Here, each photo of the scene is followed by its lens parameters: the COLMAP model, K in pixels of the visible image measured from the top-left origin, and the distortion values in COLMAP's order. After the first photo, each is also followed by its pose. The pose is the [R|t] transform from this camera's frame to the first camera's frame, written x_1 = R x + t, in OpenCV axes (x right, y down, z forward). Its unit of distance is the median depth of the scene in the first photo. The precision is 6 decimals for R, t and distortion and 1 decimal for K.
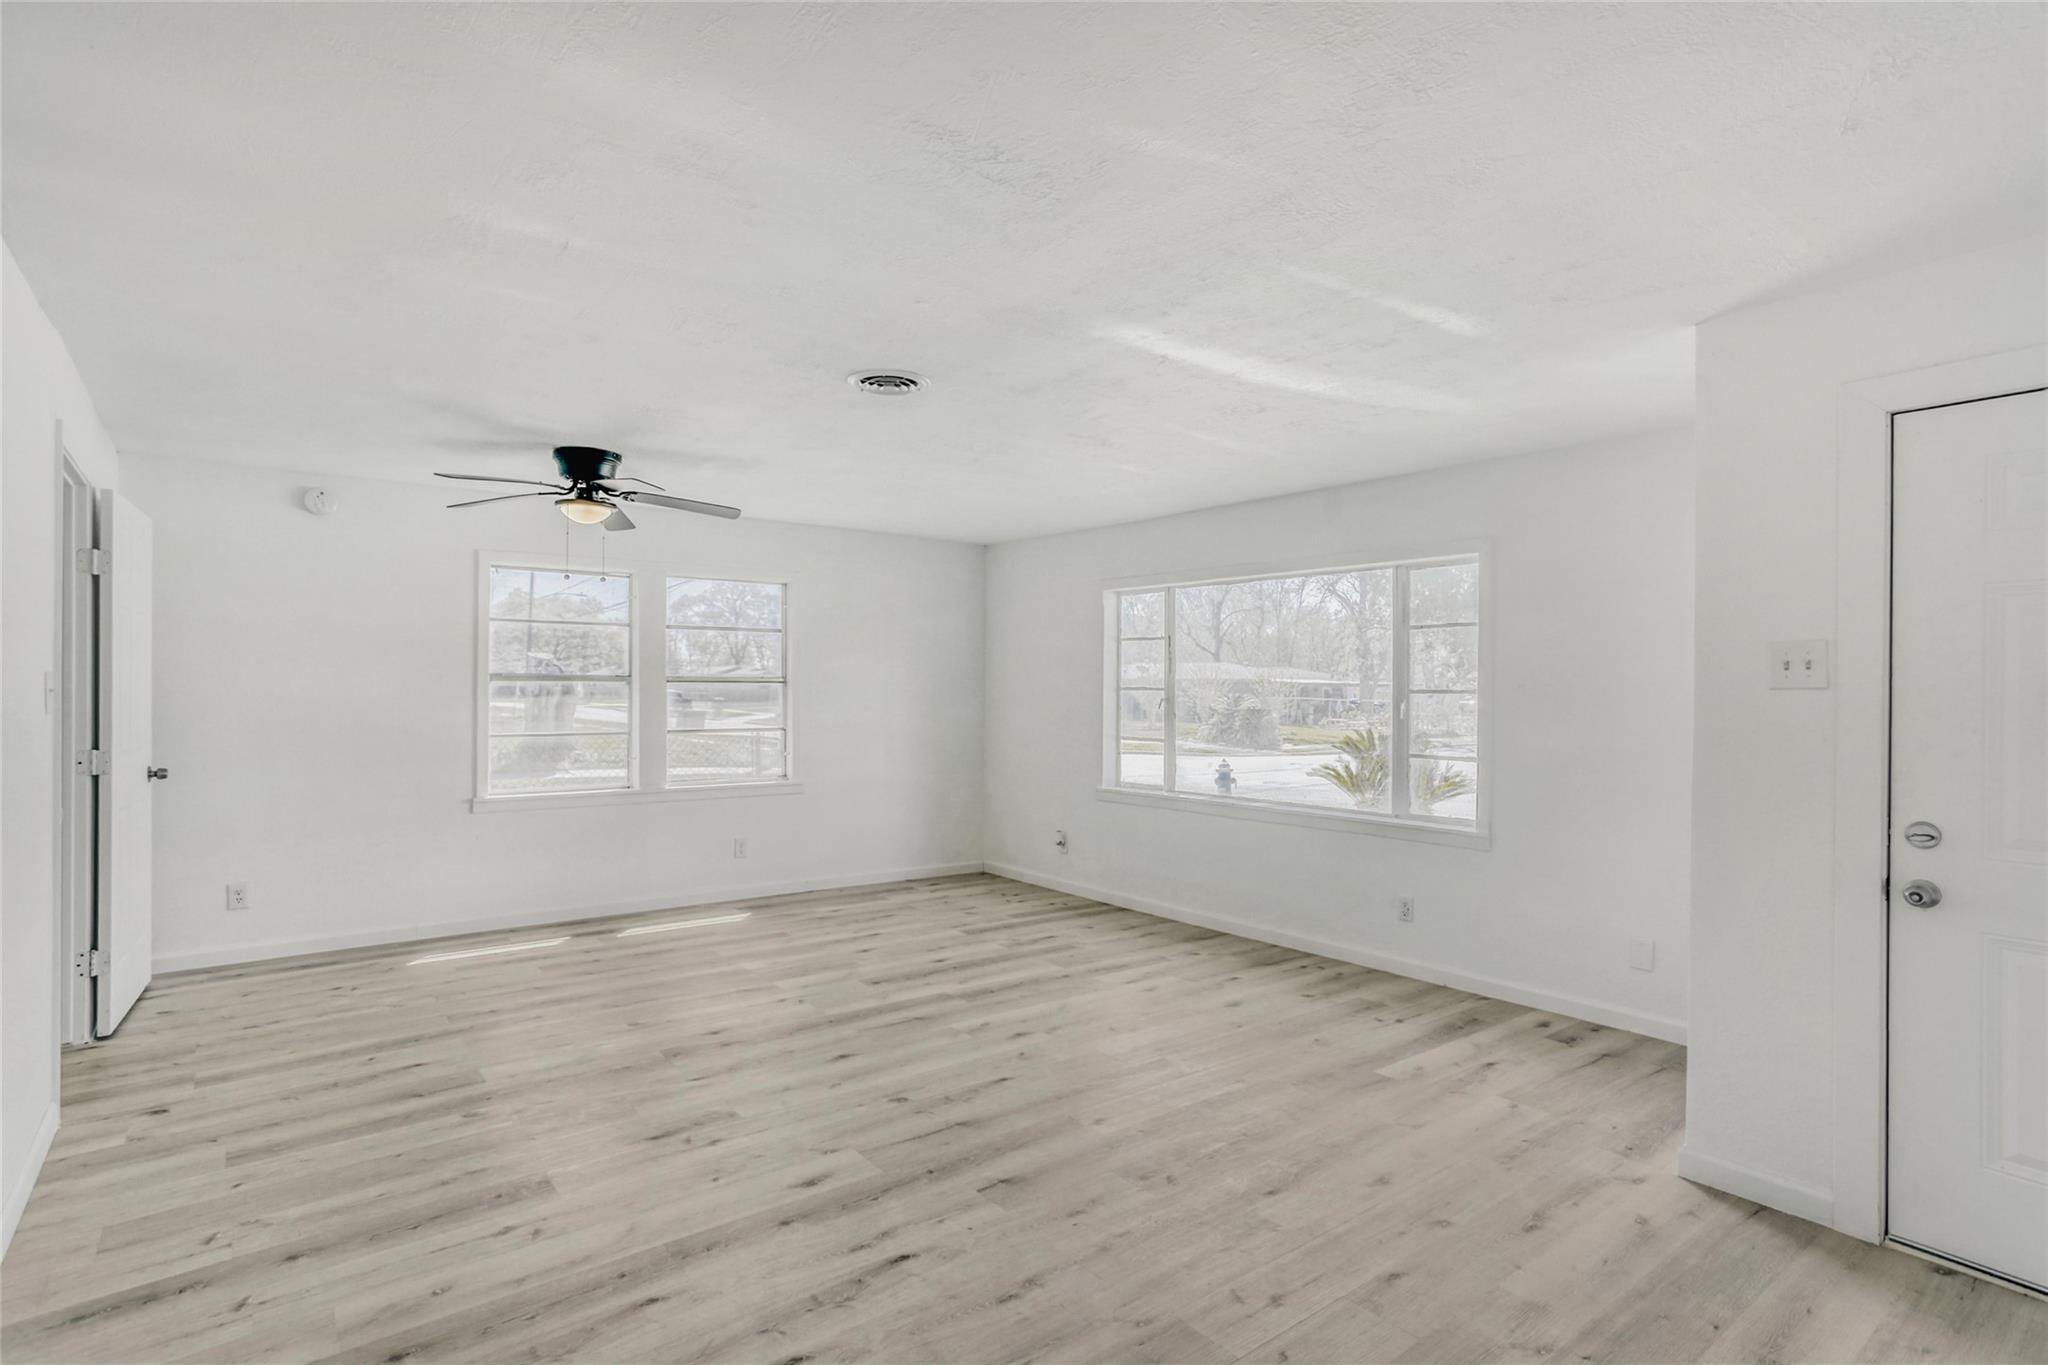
lens RADIAL K [[1014.3, 0, 1024.2], [0, 1014.3, 682.0], [0, 0, 1]] dist [0.001223, 0.008230]
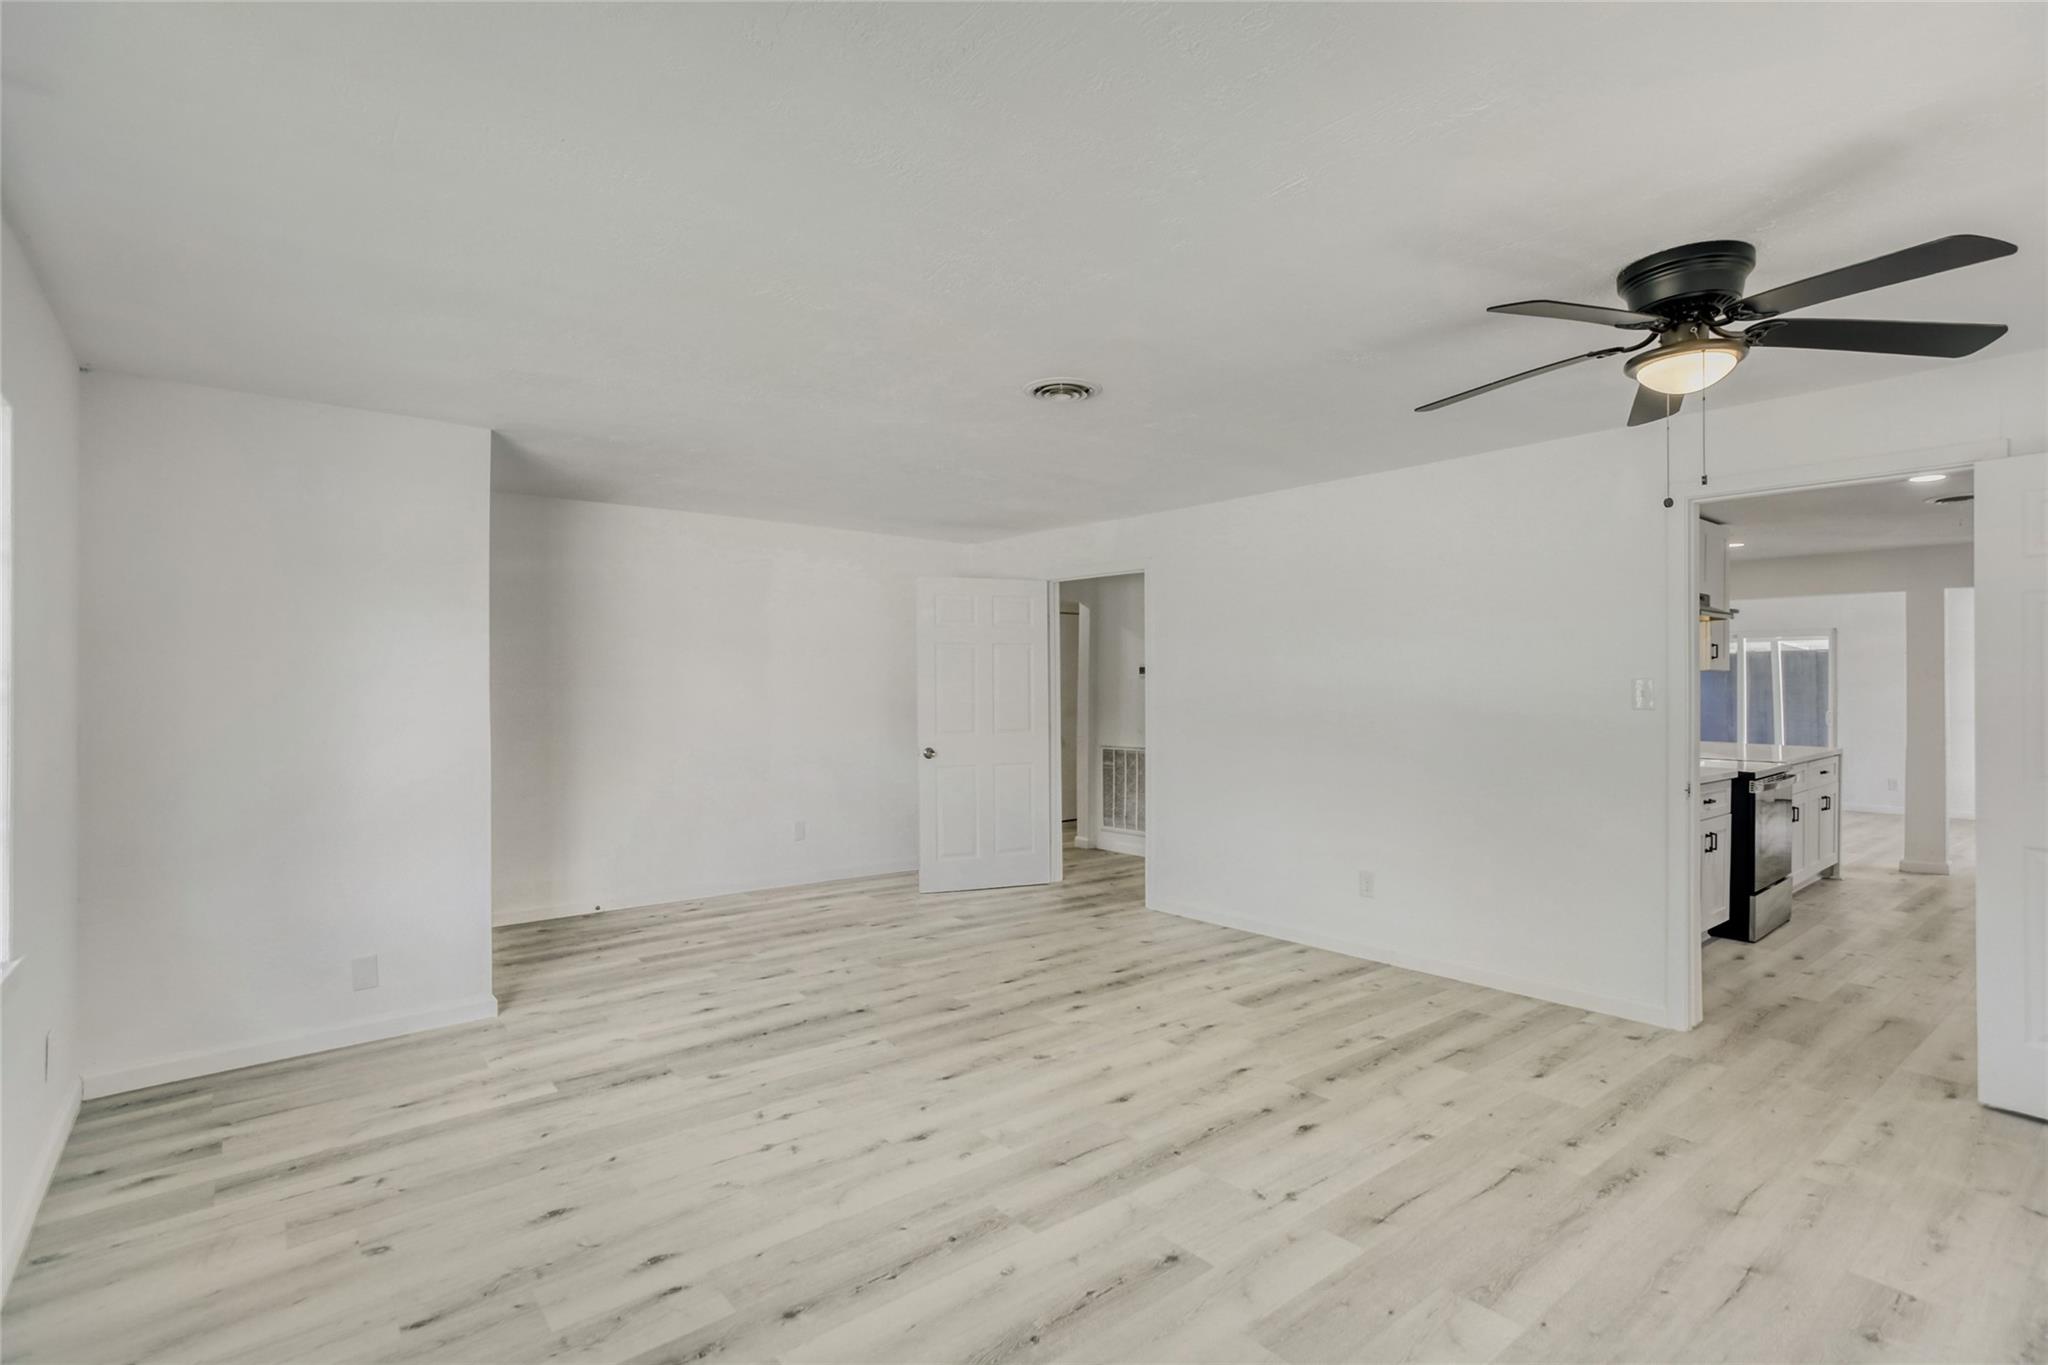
lens RADIAL K [[1014.3, 0, 1025.1], [0, 1014.3, 688.4], [0, 0, 1]] dist [0.001223, 0.008230]
pose [[-0.999798, -0.006391, -0.019054, -0.084006], [-0.006366, 0.999979, -0.001372, 0.004055], [0.019062, -0.001250, -0.999818, 2.204223]]
